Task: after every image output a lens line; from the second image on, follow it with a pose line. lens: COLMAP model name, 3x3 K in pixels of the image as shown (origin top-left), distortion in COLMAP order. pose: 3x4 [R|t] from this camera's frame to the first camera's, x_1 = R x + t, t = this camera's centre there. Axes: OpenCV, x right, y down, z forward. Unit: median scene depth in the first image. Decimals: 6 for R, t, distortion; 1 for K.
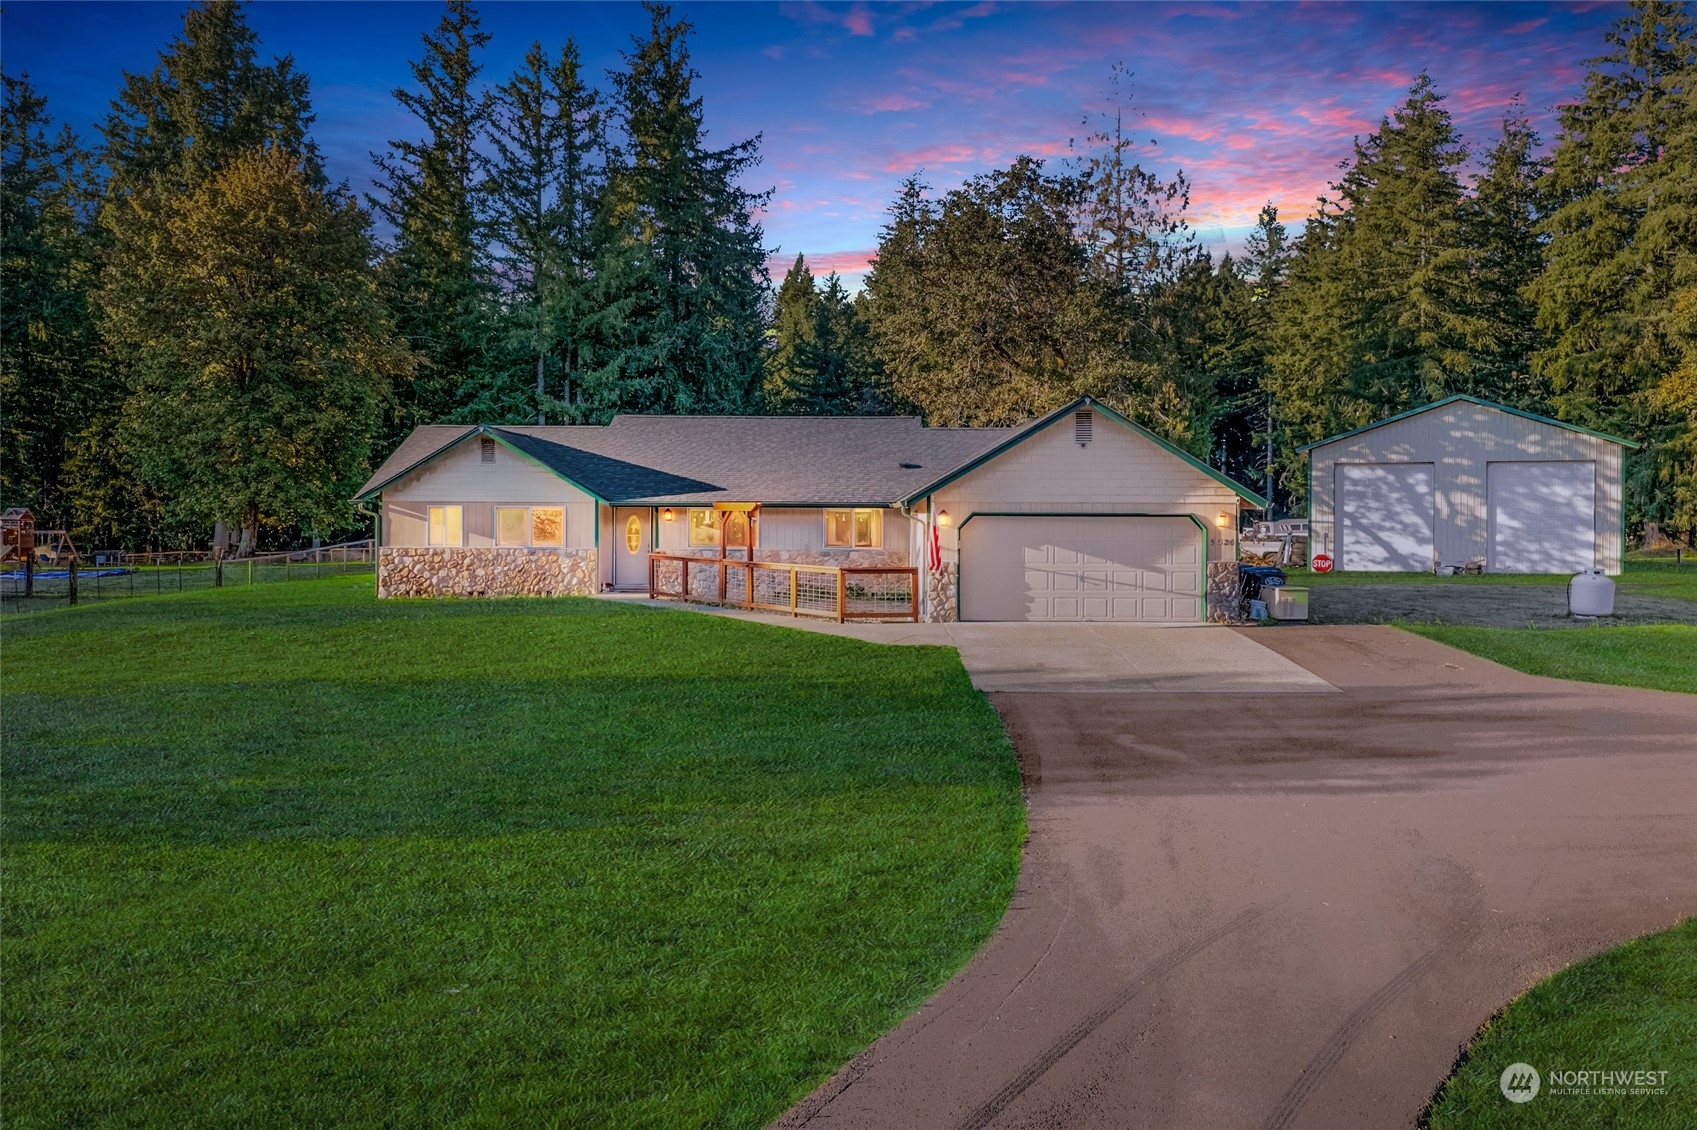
lens RADIAL K [[1416.7, 0, 848.5], [0, 1416.7, 565.0], [0, 0, 1]] dist [-0.016808, -0.012154]
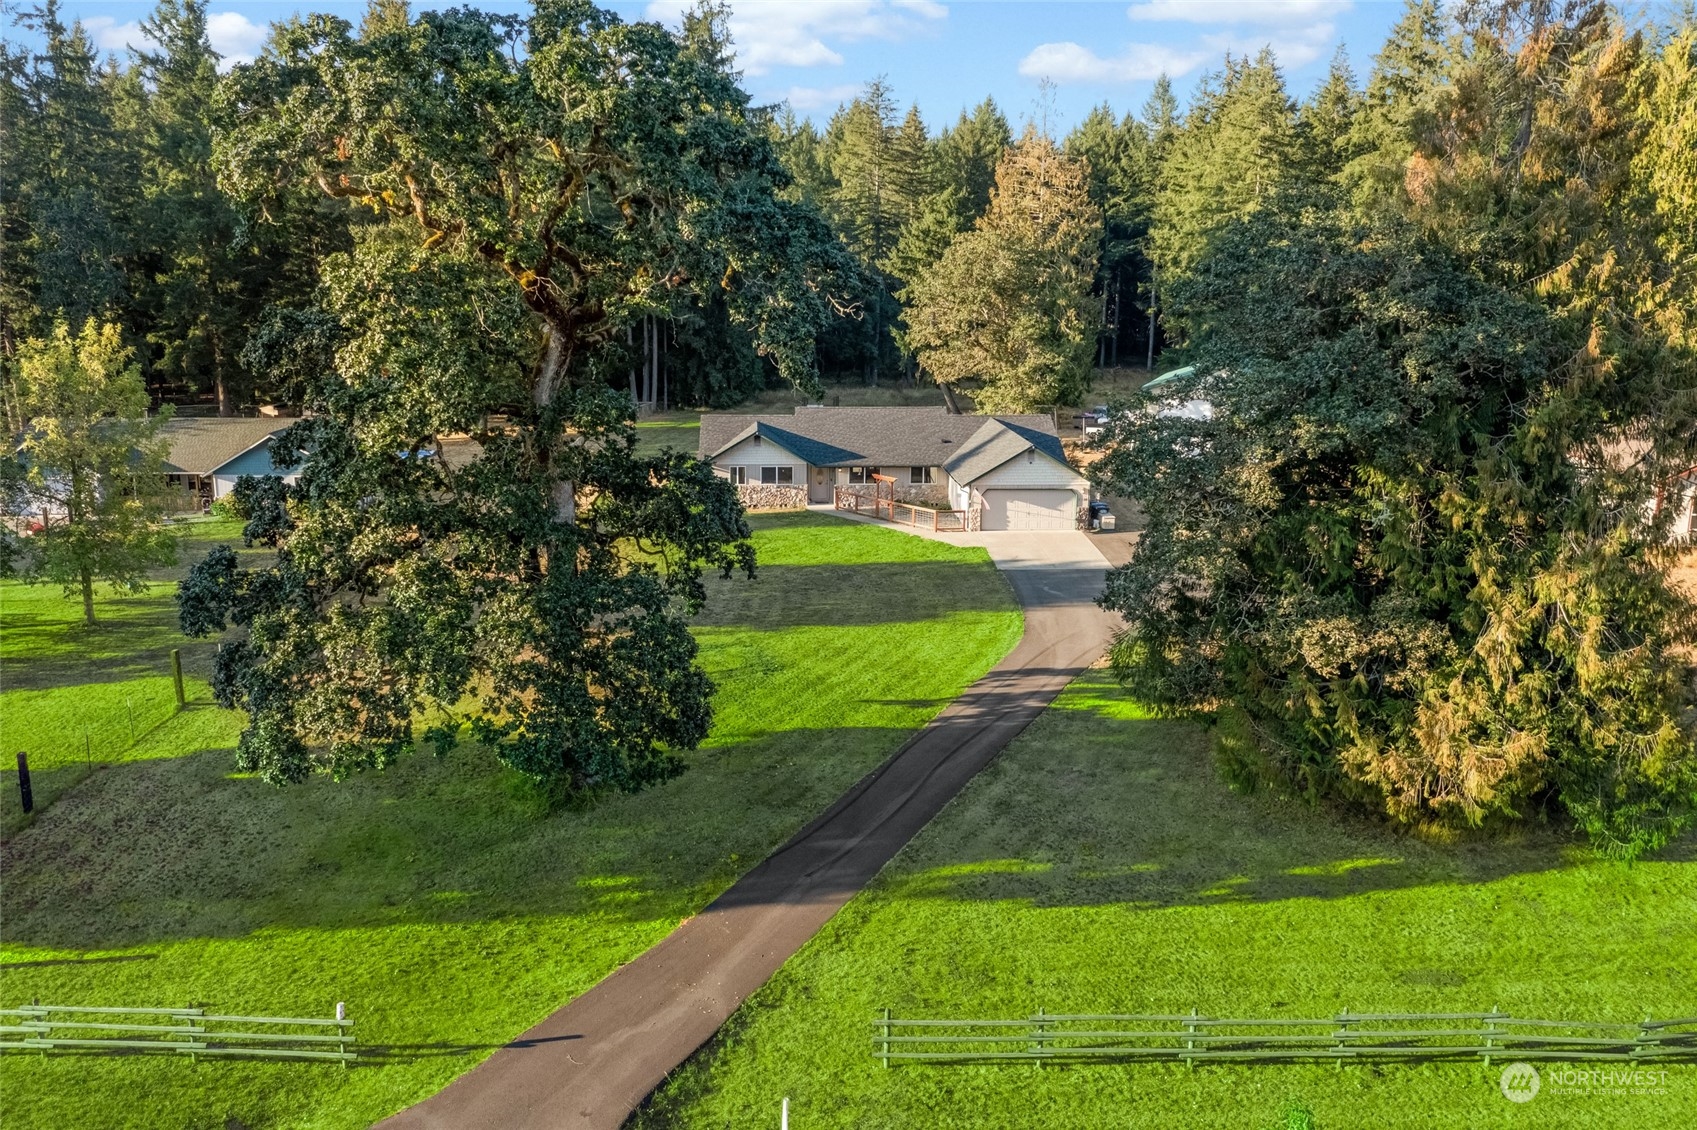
lens RADIAL K [[1416.7, 0, 848.5], [0, 1416.7, 565.0], [0, 0, 1]] dist [-0.016808, -0.012154]
pose [[0.997797, -0.005303, 0.066124, -0.126175], [-0.006316, 0.984677, 0.174275, -0.130760], [-0.066035, -0.174308, 0.982474, -0.577590]]
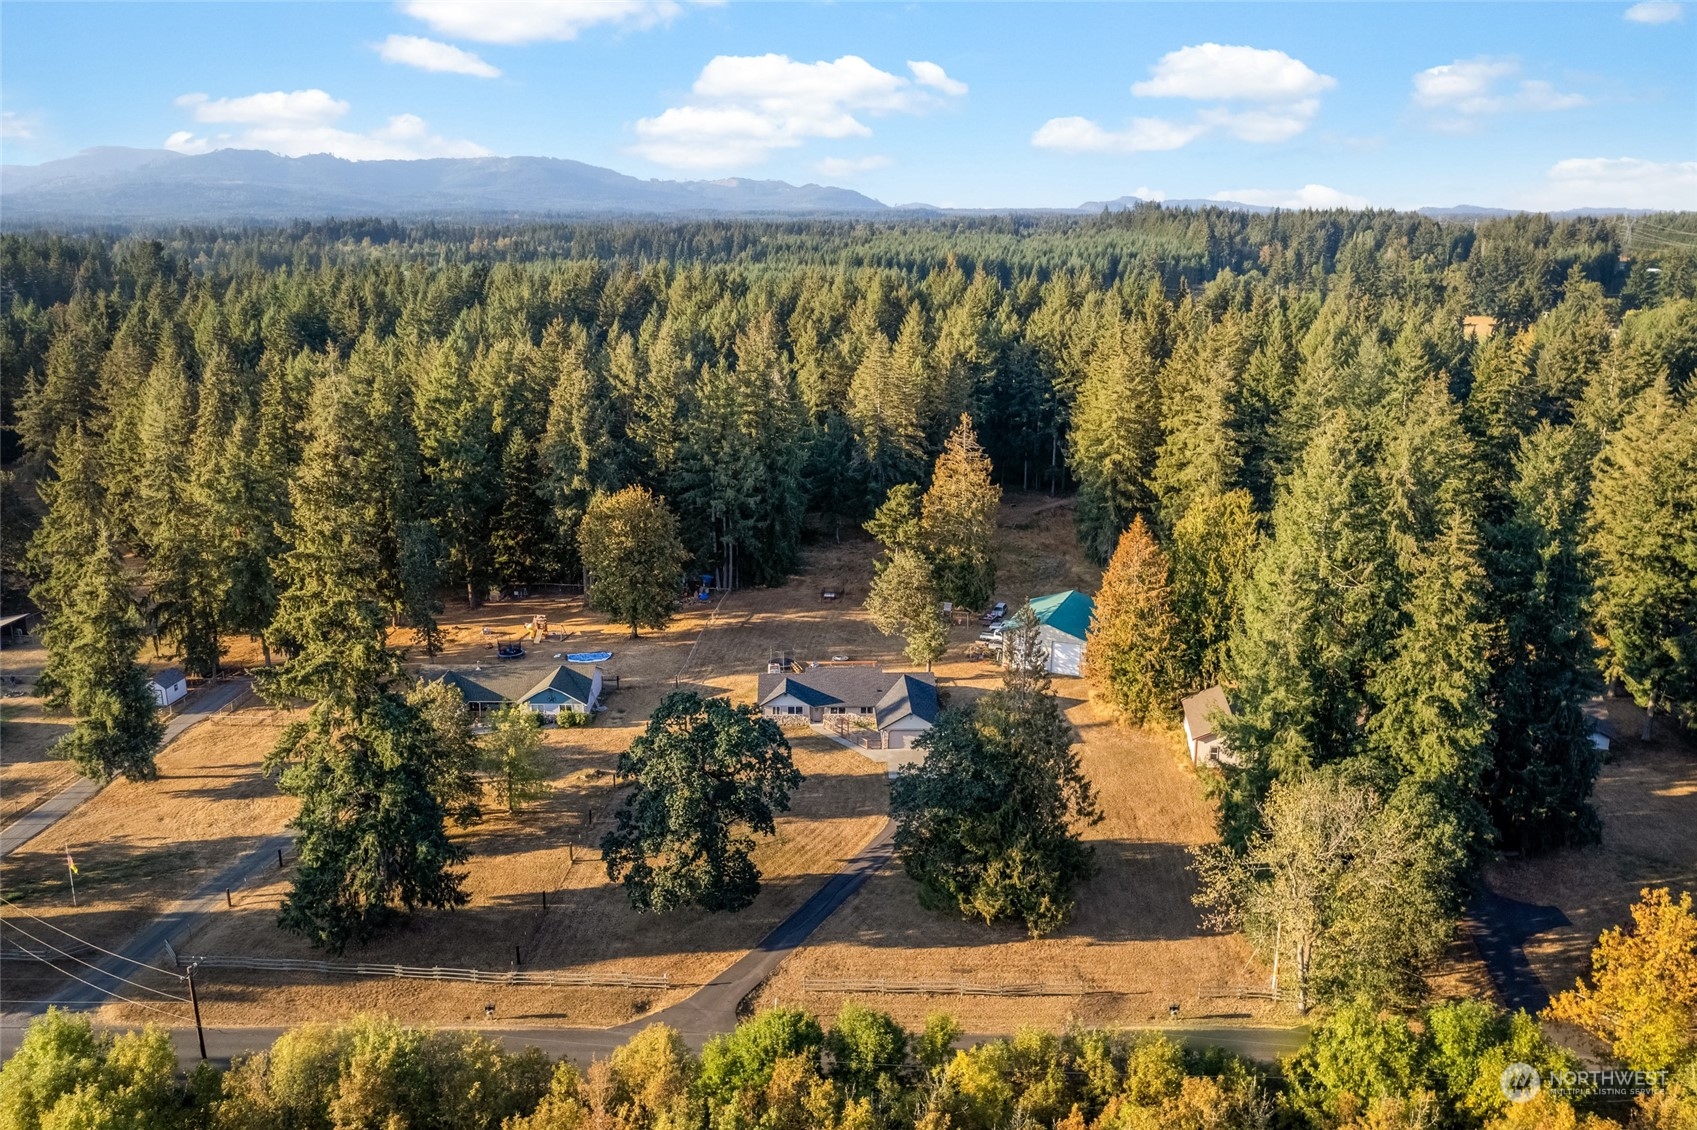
lens RADIAL K [[1388.7, 0, 848.5], [0, 1388.7, 565.0], [0, 0, 1]] dist [0.006008, 0.000221]
pose [[0.999662, -0.000518, 0.026008, -0.083037], [-0.004933, 0.977891, 0.209058, -0.674671], [-0.025542, -0.209115, 0.977557, -1.561131]]
